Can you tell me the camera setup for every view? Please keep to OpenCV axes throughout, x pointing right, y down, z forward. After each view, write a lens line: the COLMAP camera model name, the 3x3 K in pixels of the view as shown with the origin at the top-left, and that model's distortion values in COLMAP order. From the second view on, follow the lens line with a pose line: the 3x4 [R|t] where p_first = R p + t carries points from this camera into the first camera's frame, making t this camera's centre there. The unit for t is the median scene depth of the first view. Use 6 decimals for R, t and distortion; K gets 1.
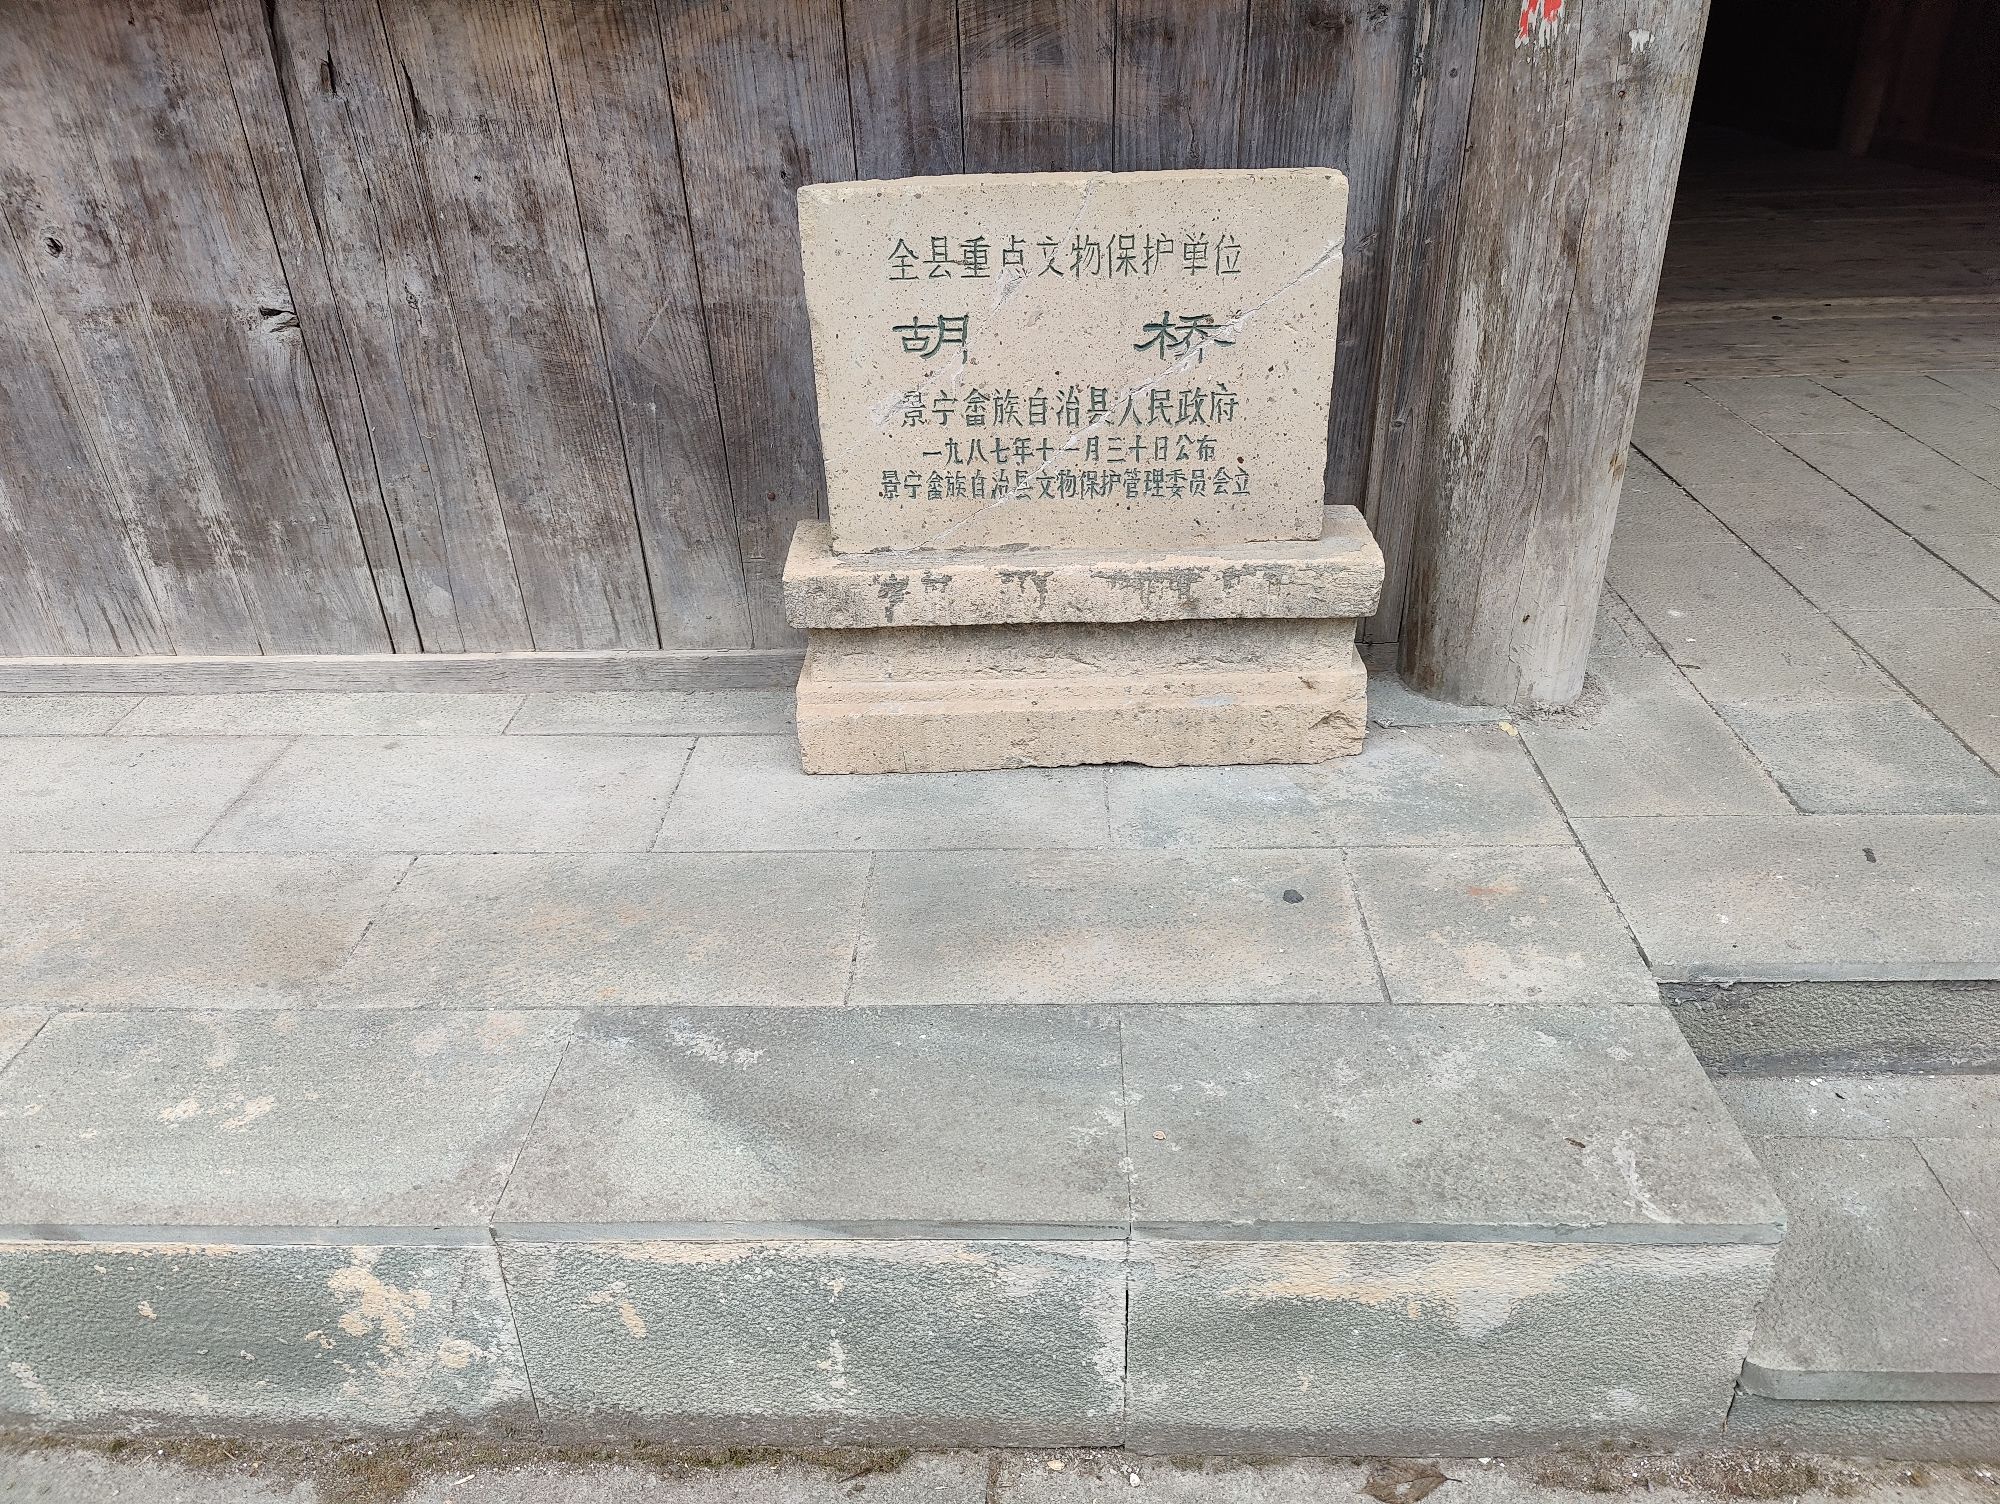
lens RADIAL K [[1422.4, 0, 1015.1], [0, 1422.4, 749.5], [0, 0, 1]] dist [0.036355, -0.032479]
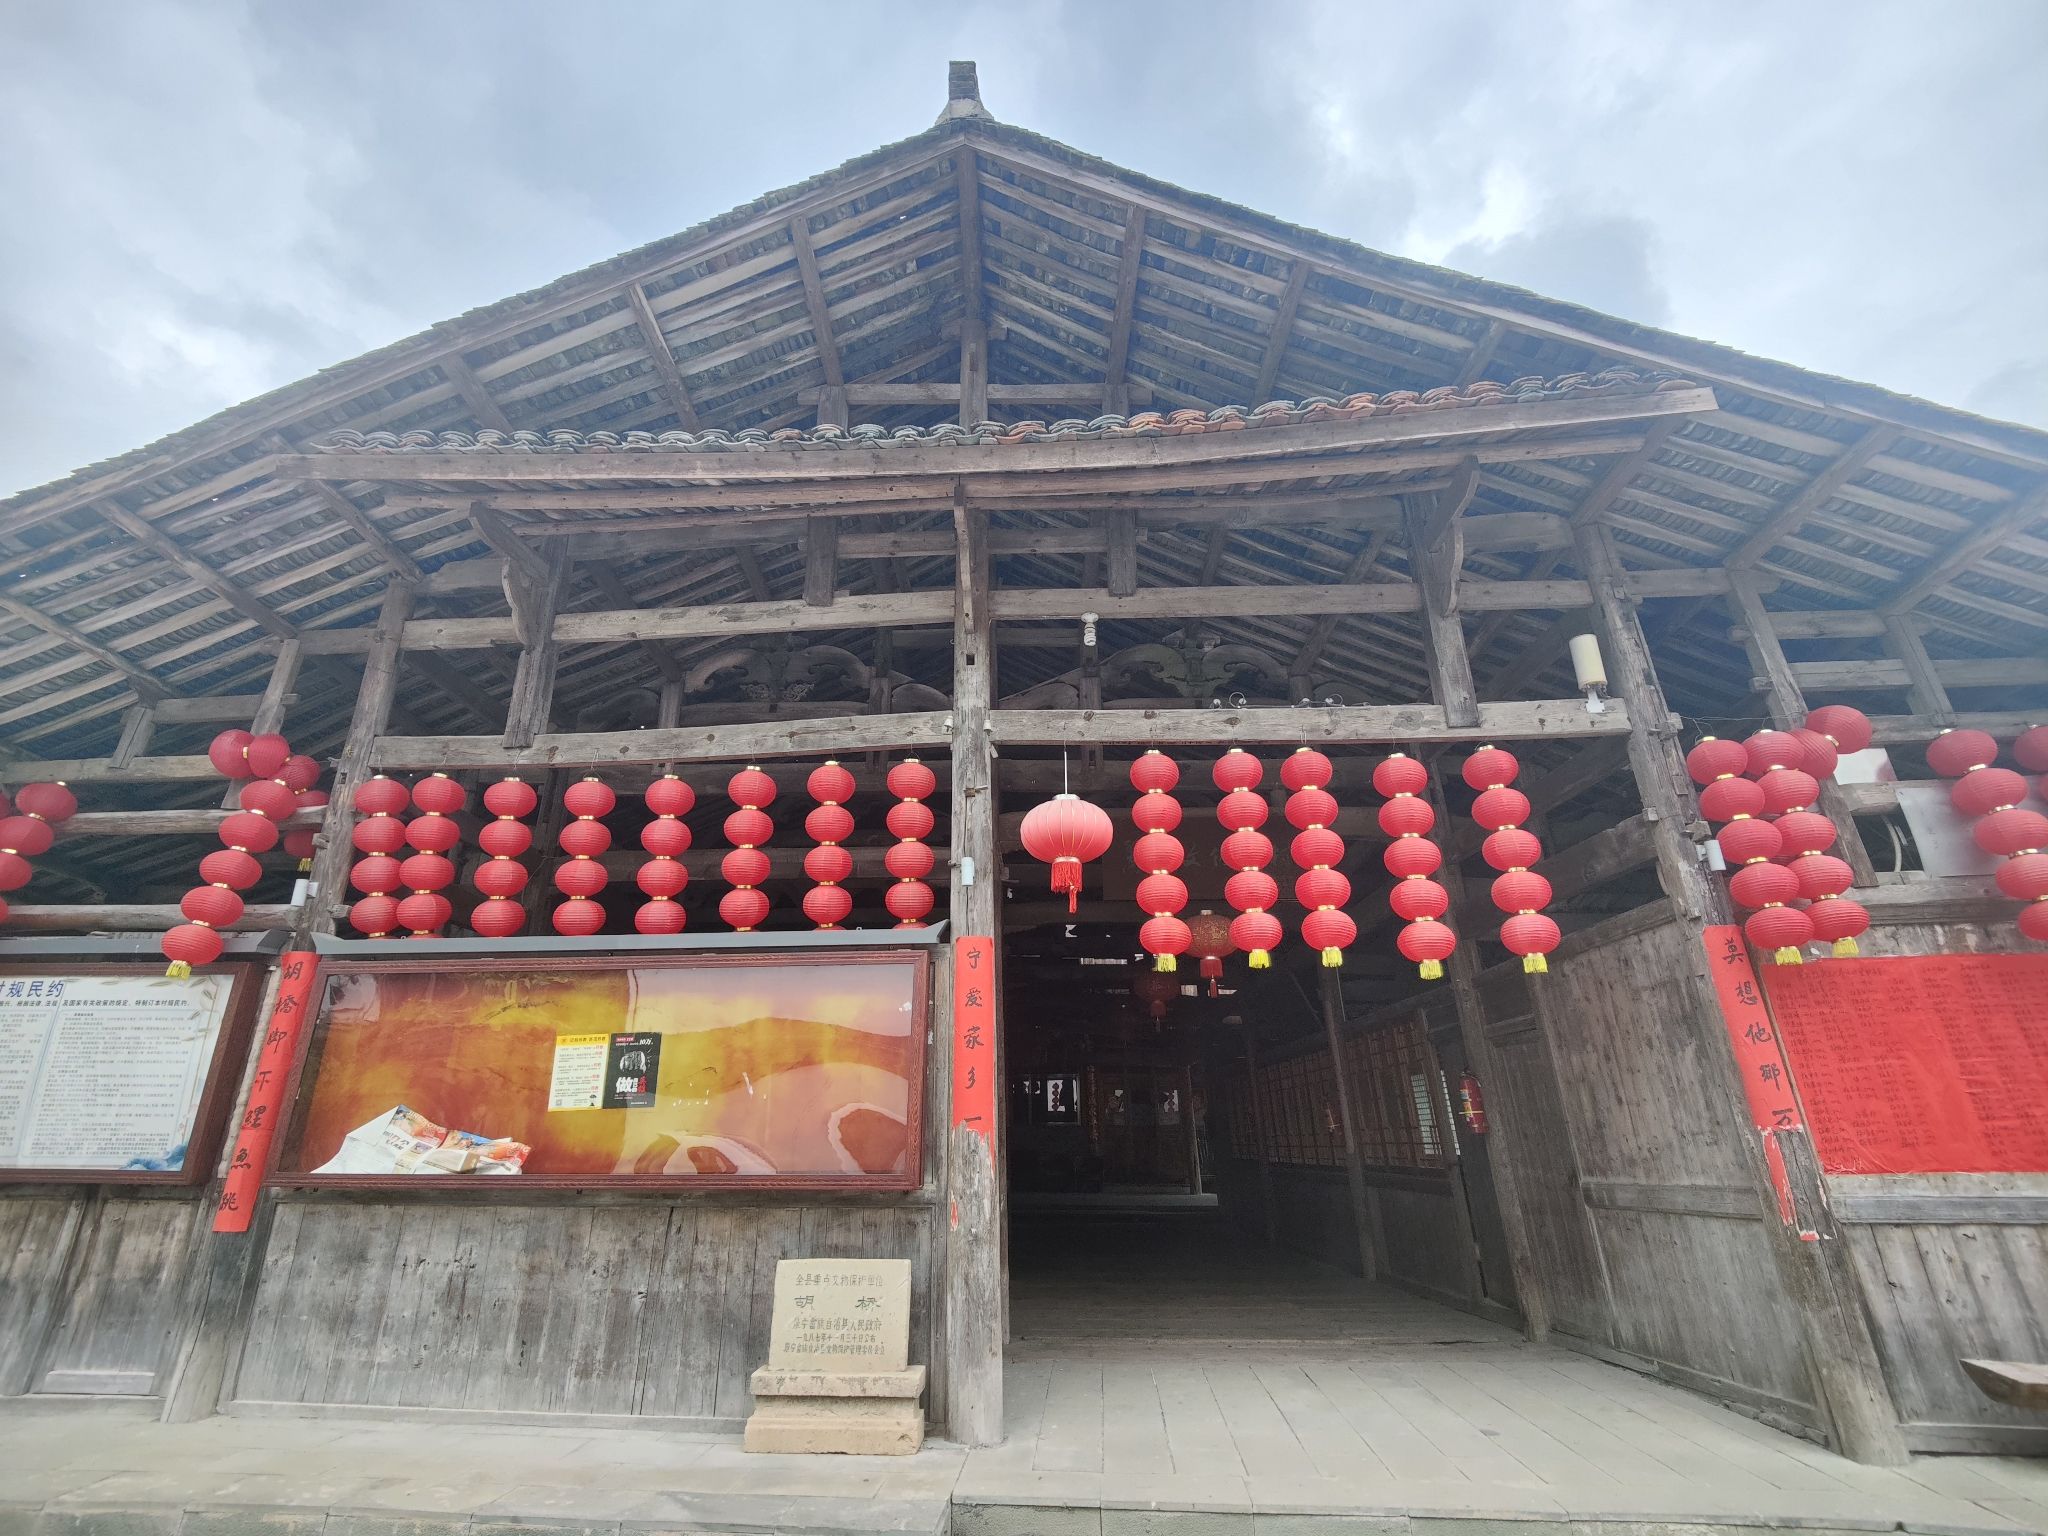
lens RADIAL K [[915.6, 0, 1031.5], [0, 915.6, 753.6], [0, 0, 1]] dist [0.009149, -0.003905]
pose [[0.998146, 0.000000, -0.060864, 0.673134], [-0.048038, 0.614039, -0.787812, 0.697904], [0.037373, 0.789276, 0.612901, -1.606387]]
